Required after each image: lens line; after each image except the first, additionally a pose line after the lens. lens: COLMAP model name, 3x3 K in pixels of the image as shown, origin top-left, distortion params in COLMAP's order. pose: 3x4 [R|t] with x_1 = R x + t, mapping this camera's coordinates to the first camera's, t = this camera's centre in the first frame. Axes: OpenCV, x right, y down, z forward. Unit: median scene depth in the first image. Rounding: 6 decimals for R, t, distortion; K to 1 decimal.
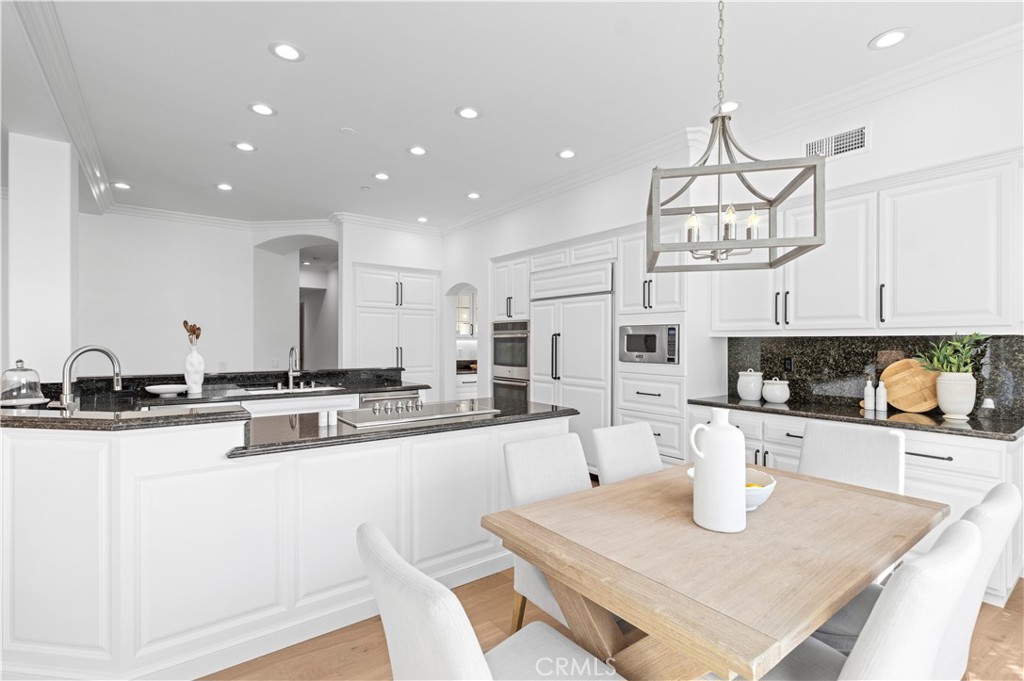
lens RADIAL K [[474.0, 0, 514.7], [0, 474.0, 343.2], [0, 0, 1]] dist [0.004906, 0.000133]
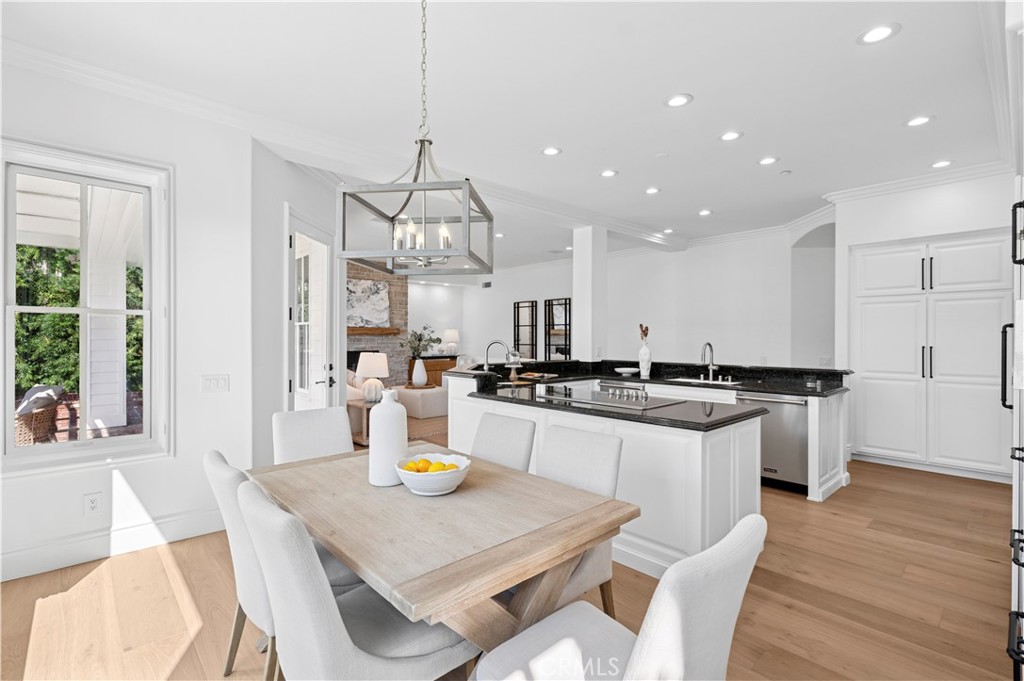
lens RADIAL K [[474.0, 0, 515.2], [0, 474.0, 340.1], [0, 0, 1]] dist [0.004906, 0.000133]
pose [[0.101818, 0.002584, -0.994800, 0.616571], [-0.004087, 0.999989, 0.002179, -0.000974], [0.994795, 0.003844, 0.101827, 0.429378]]
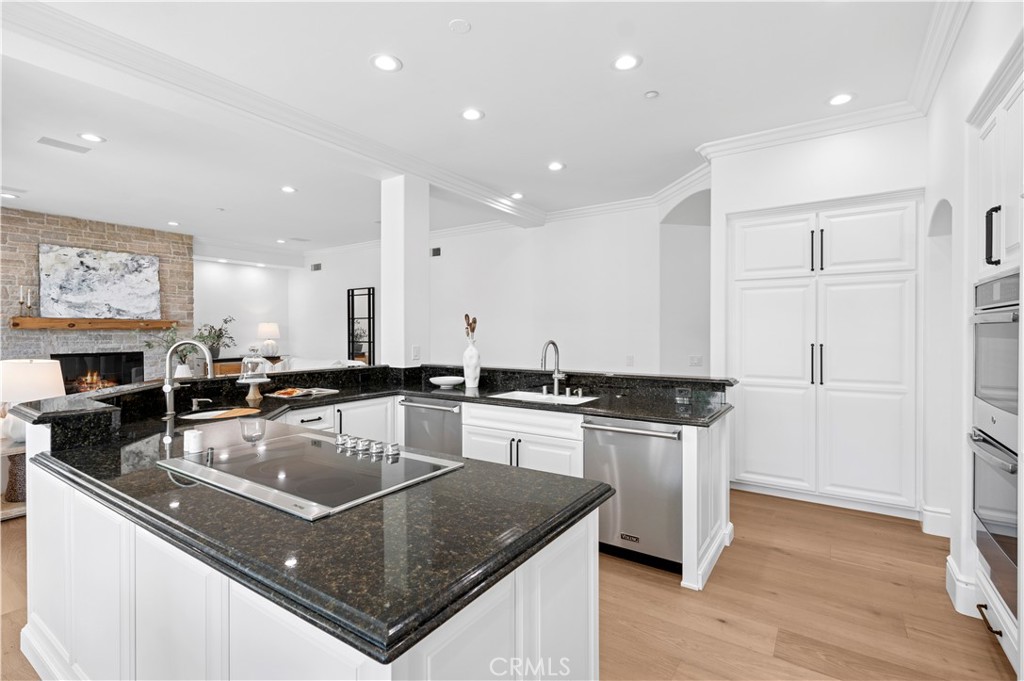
lens RADIAL K [[474.0, 0, 517.2], [0, 474.0, 339.4], [0, 0, 1]] dist [0.004906, 0.000133]
pose [[0.327203, 0.010627, -0.944894, 0.258869], [-0.000852, 0.999940, 0.010951, -0.004923], [0.944954, -0.002778, 0.327192, 0.693633]]
